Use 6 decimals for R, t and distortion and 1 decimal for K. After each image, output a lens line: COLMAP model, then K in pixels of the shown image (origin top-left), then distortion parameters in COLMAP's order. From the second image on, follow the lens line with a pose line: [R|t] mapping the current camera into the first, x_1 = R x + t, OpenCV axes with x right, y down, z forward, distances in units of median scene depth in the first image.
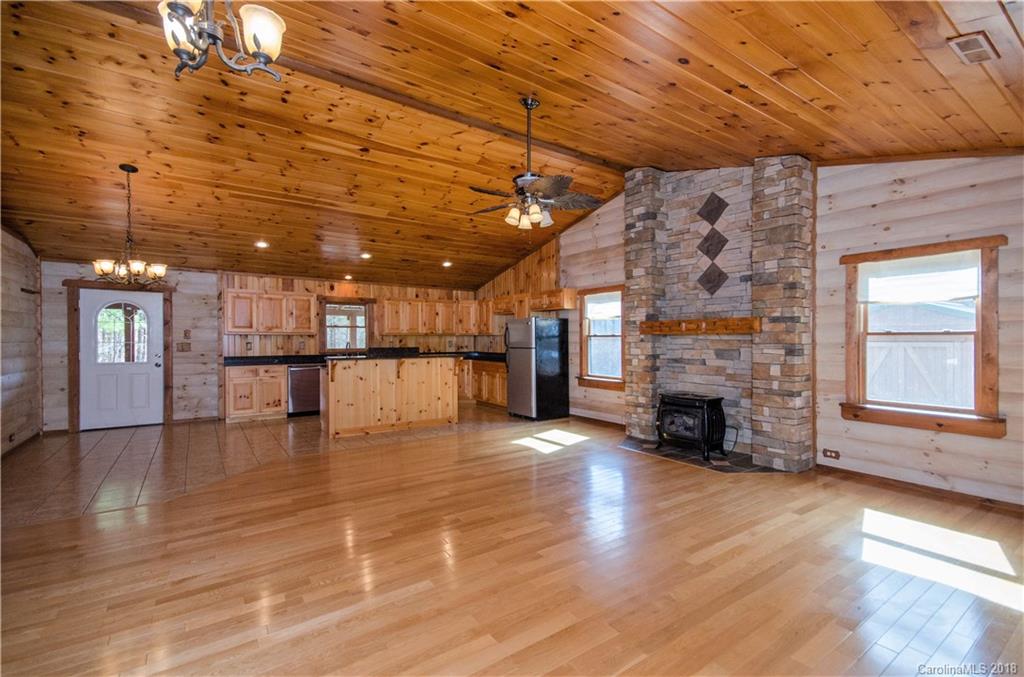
lens RADIAL K [[436.8, 0, 514.2], [0, 436.8, 345.2], [0, 0, 1]] dist [0.002121, 0.000220]
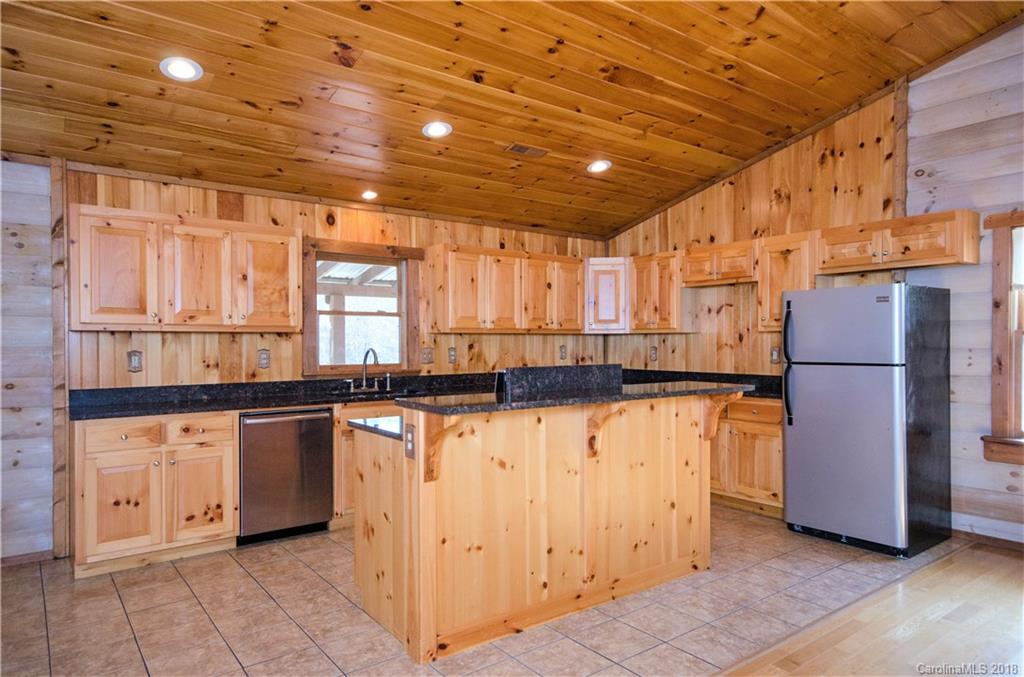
lens RADIAL K [[641.6, 0, 511.4], [0, 641.6, 348.9], [0, 0, 1]] dist [0.002127, 0.005640]
pose [[0.999789, -0.002898, 0.020349, -0.290465], [0.002963, 0.999991, -0.003175, -0.005993], [-0.020340, 0.003235, 0.999788, 0.432870]]
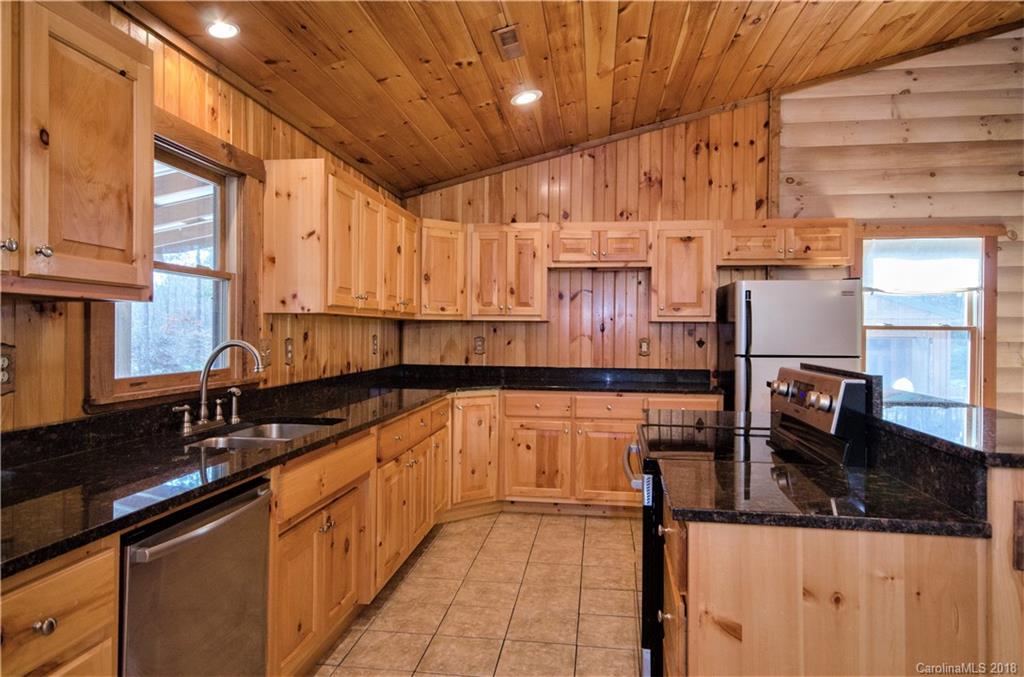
lens RADIAL K [[641.6, 0, 518.9], [0, 641.6, 332.3], [0, 0, 1]] dist [0.002127, 0.005640]
pose [[0.691606, 0.004790, 0.722260, -0.572613], [0.001654, 0.999965, -0.008215, -0.010655], [-0.722274, 0.006876, 0.691573, 0.784203]]
